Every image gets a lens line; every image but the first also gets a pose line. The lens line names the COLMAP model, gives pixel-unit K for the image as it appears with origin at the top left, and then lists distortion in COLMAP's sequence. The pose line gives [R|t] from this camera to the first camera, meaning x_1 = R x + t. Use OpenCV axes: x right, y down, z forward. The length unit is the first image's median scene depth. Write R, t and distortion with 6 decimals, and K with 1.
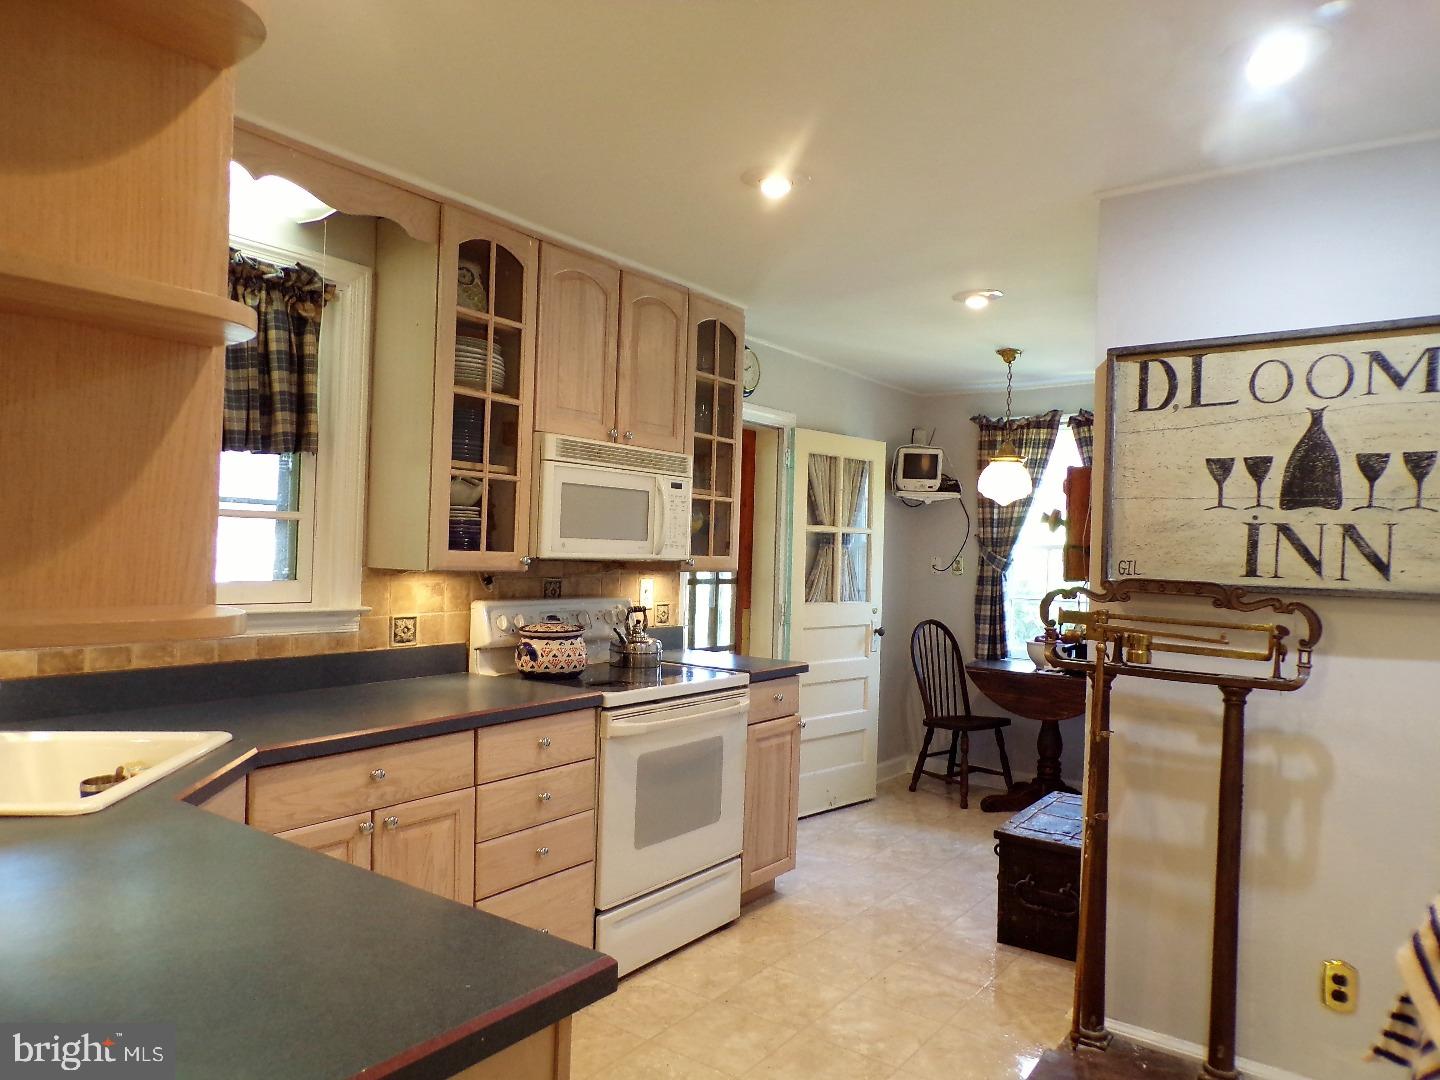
lens RADIAL K [[972.2, 0, 720.0], [0, 972.2, 540.0], [0, 0, 1]] dist [-0.004908, 0.001807]
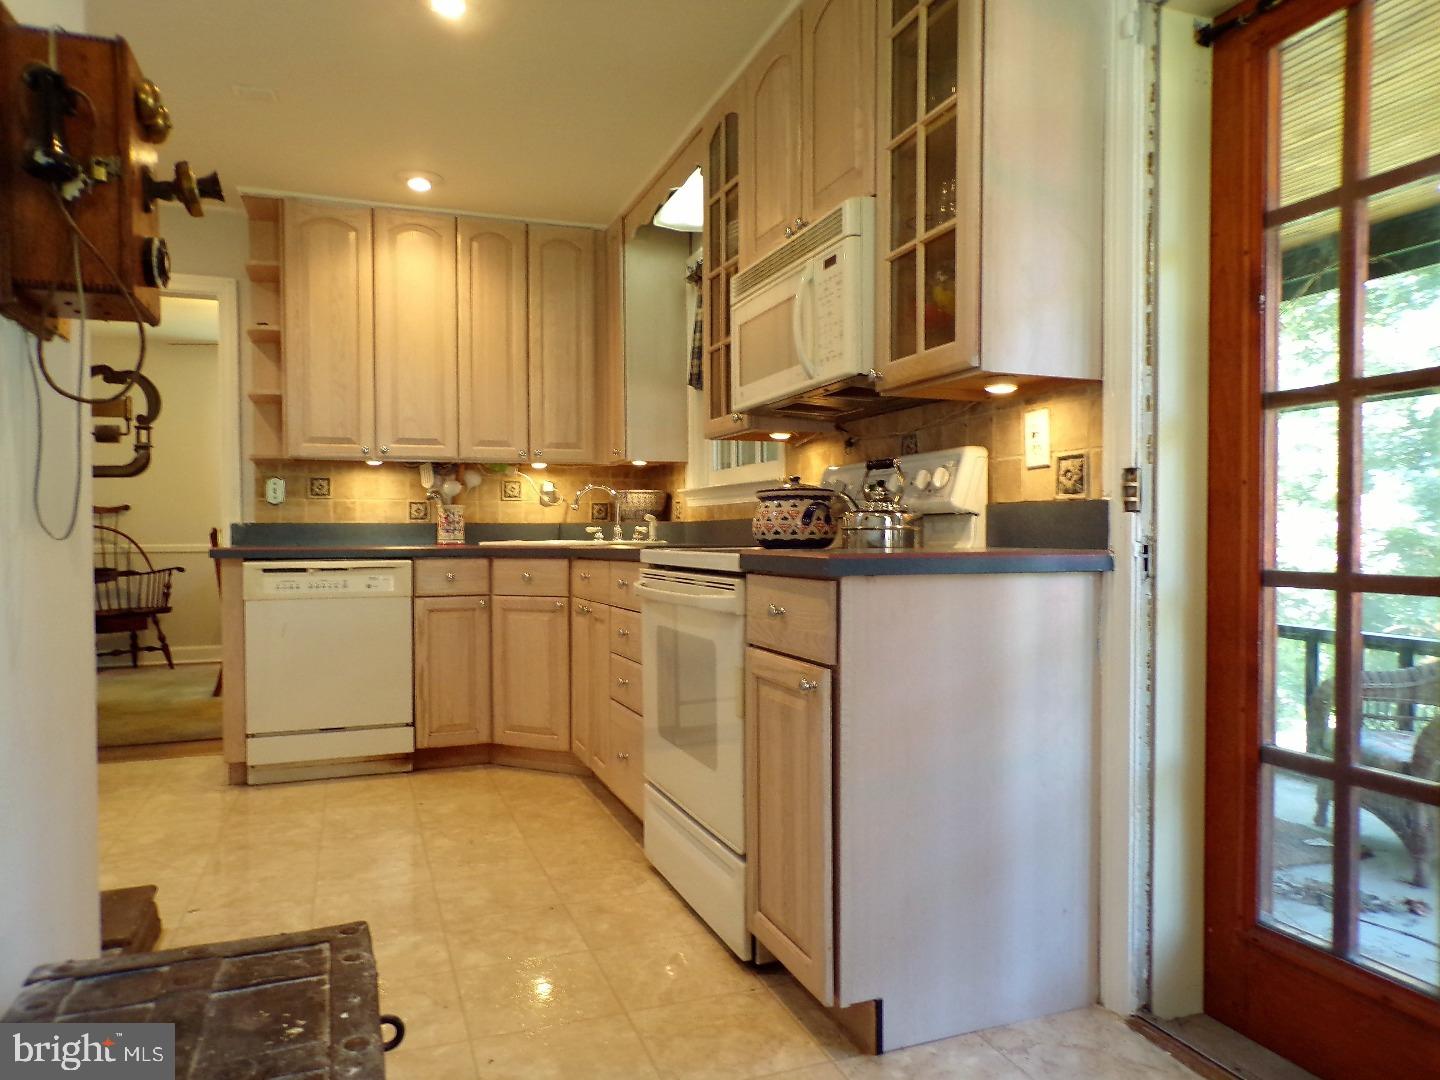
lens RADIAL K [[972.2, 0, 720.0], [0, 972.2, 540.0], [0, 0, 1]] dist [-0.004908, 0.001807]
pose [[-0.546601, -0.024868, -0.837024, 0.603402], [-0.007544, 0.999665, -0.024774, 0.162707], [0.837359, -0.007227, -0.546605, 1.489215]]
